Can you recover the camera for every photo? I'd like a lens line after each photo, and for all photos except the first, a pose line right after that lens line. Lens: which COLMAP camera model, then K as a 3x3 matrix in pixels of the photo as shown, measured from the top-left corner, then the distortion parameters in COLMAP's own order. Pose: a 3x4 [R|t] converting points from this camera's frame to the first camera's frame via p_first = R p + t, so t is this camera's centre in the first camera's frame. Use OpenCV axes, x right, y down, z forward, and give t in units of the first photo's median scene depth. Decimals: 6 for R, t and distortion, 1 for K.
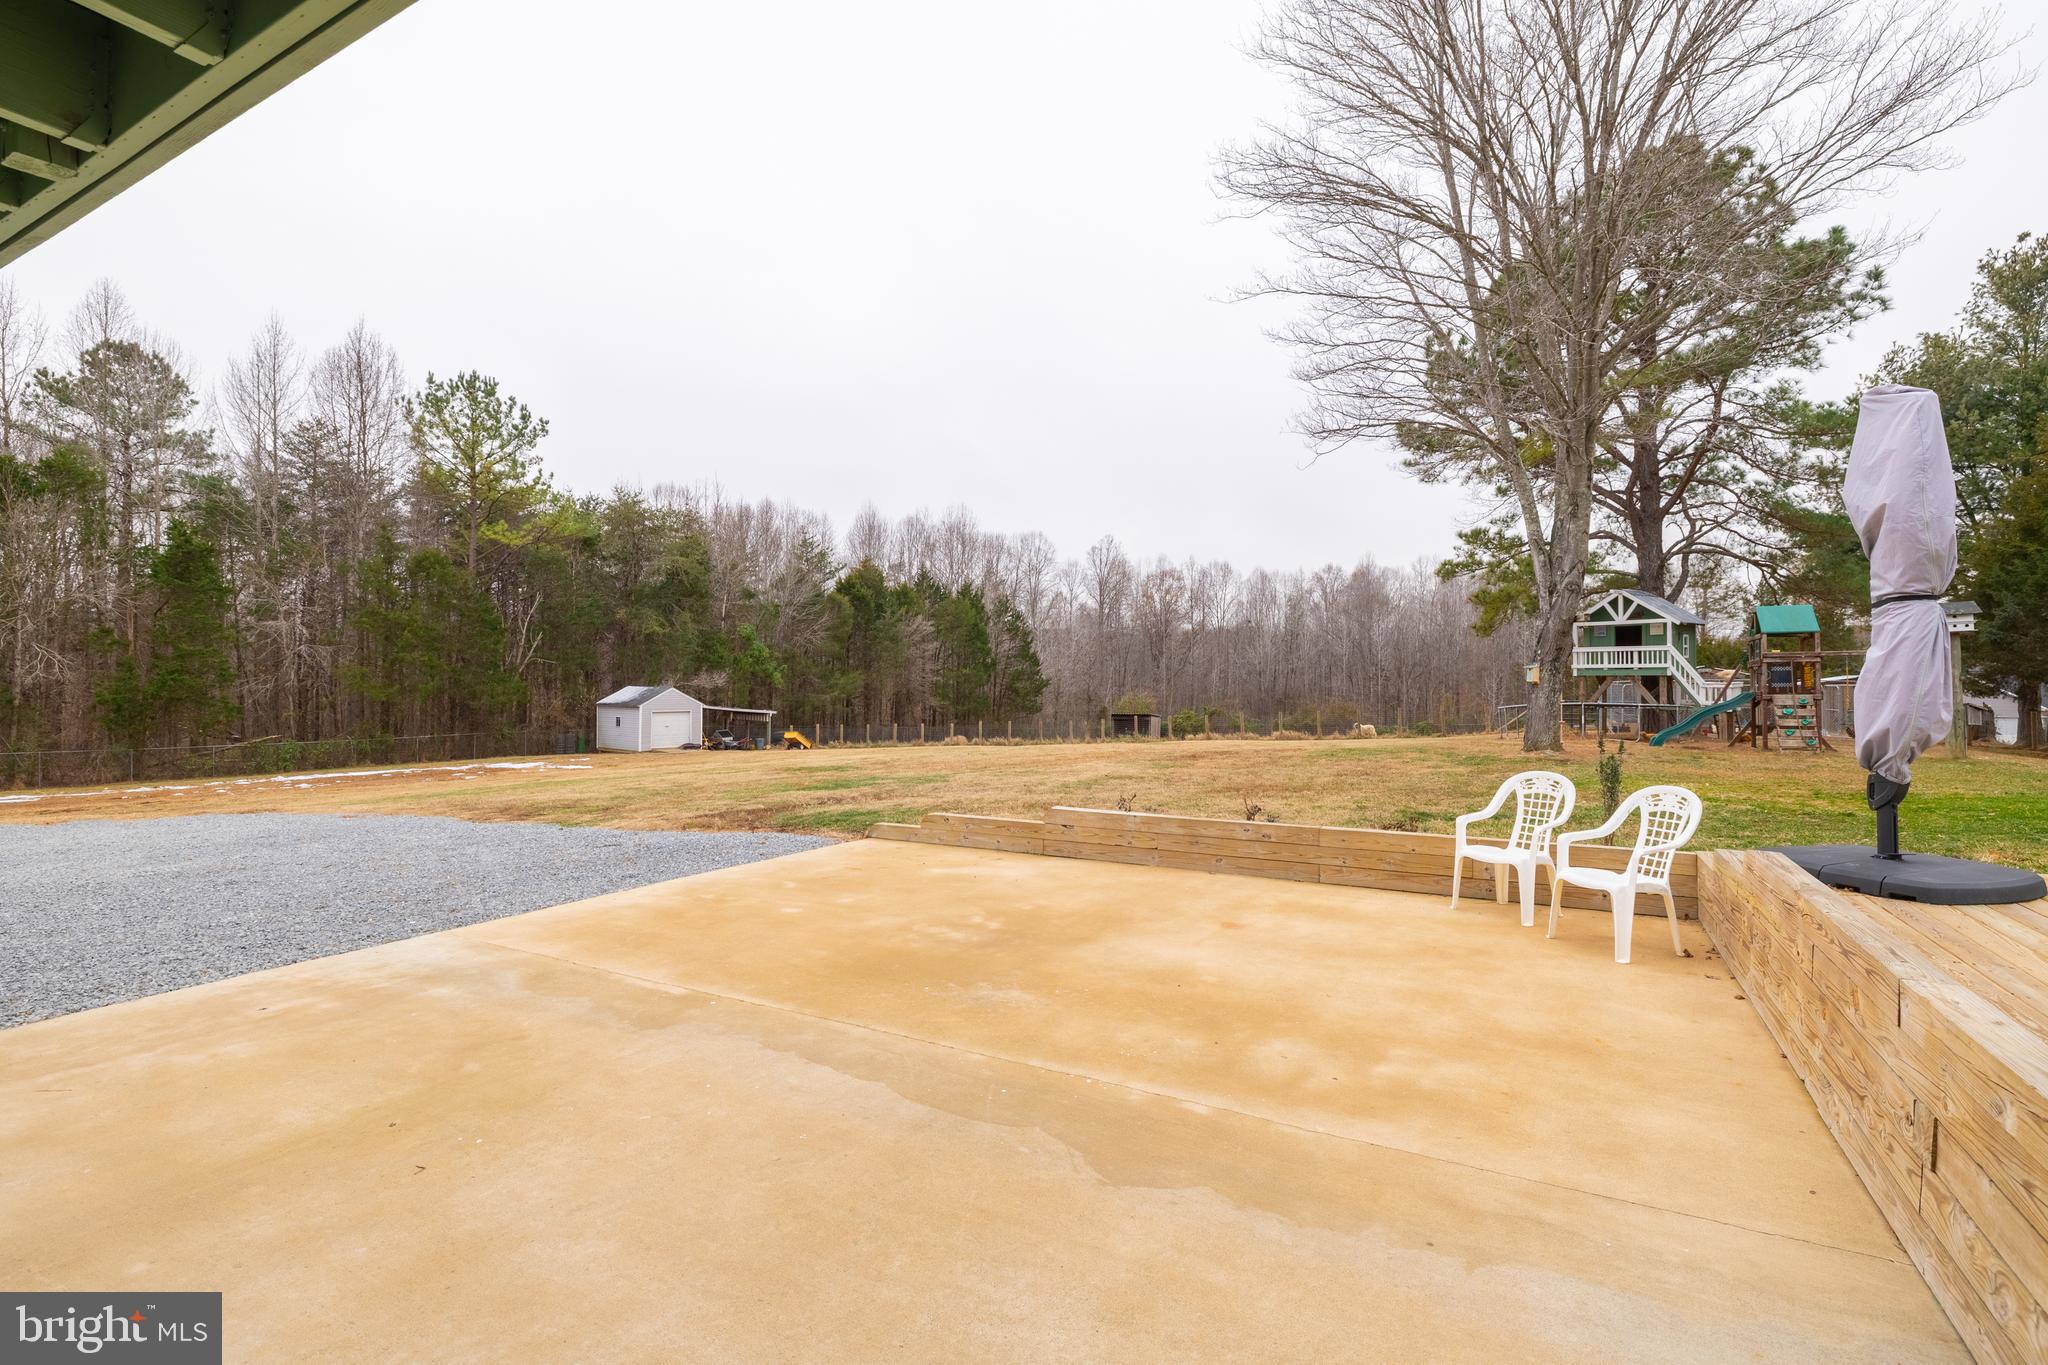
lens RADIAL K [[945.7, 0, 1022.2], [0, 945.7, 678.1], [0, 0, 1]] dist [0.001560, 0.000306]
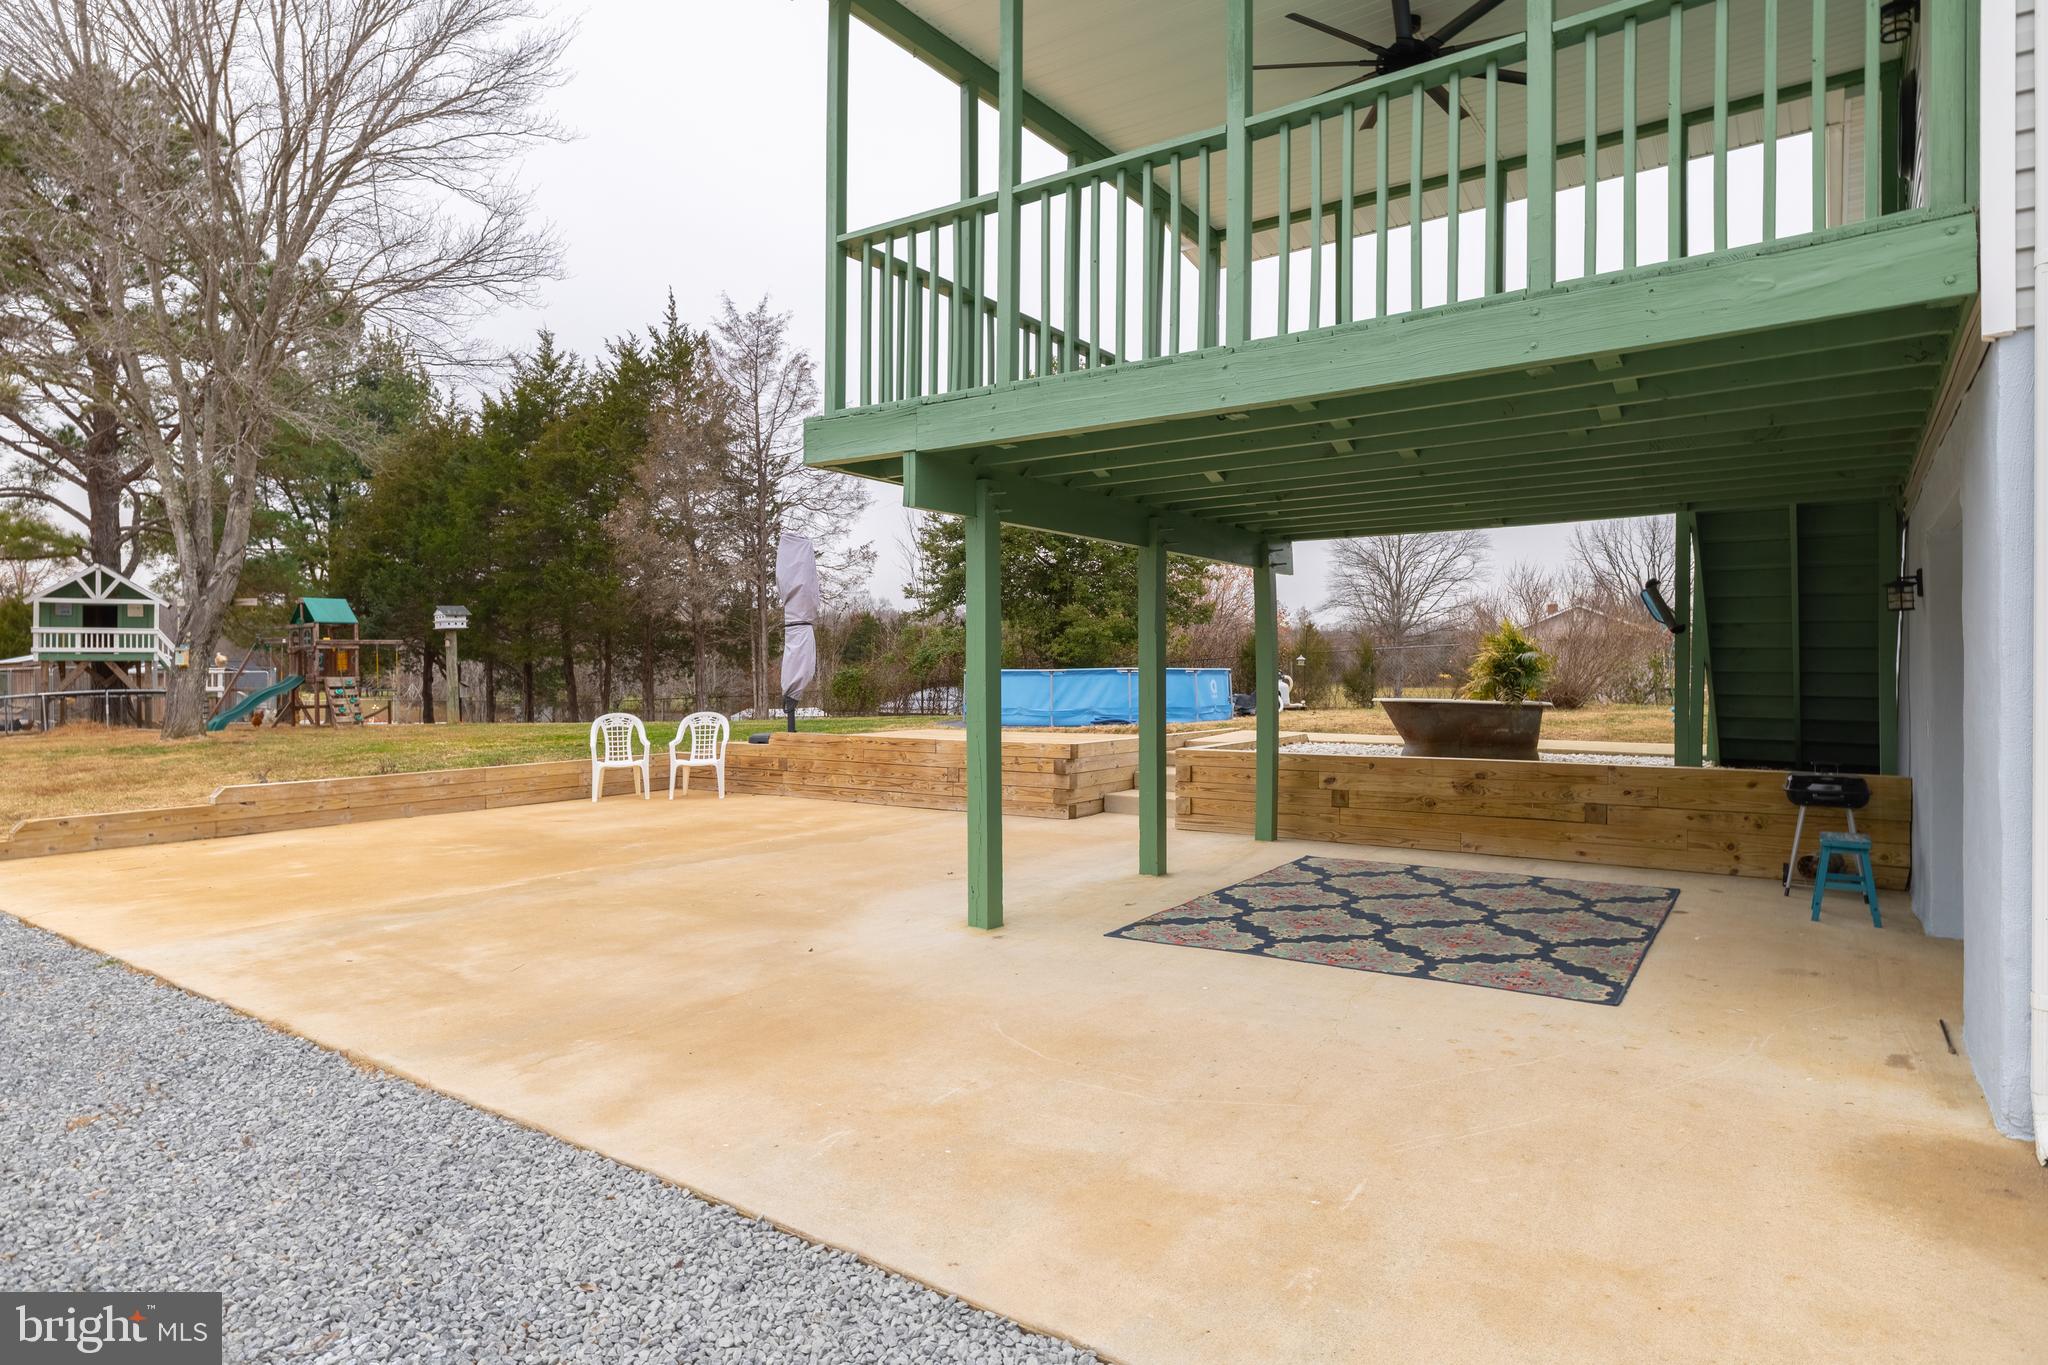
lens RADIAL K [[1122.5, 0, 1026.5], [0, 1122.5, 669.8], [0, 0, 1]] dist [-0.001212, 0.000322]
pose [[0.104158, -0.003870, 0.994553, -0.452860], [0.002689, 0.999990, 0.003609, 0.006099], [-0.994557, 0.002299, 0.104167, 0.026122]]
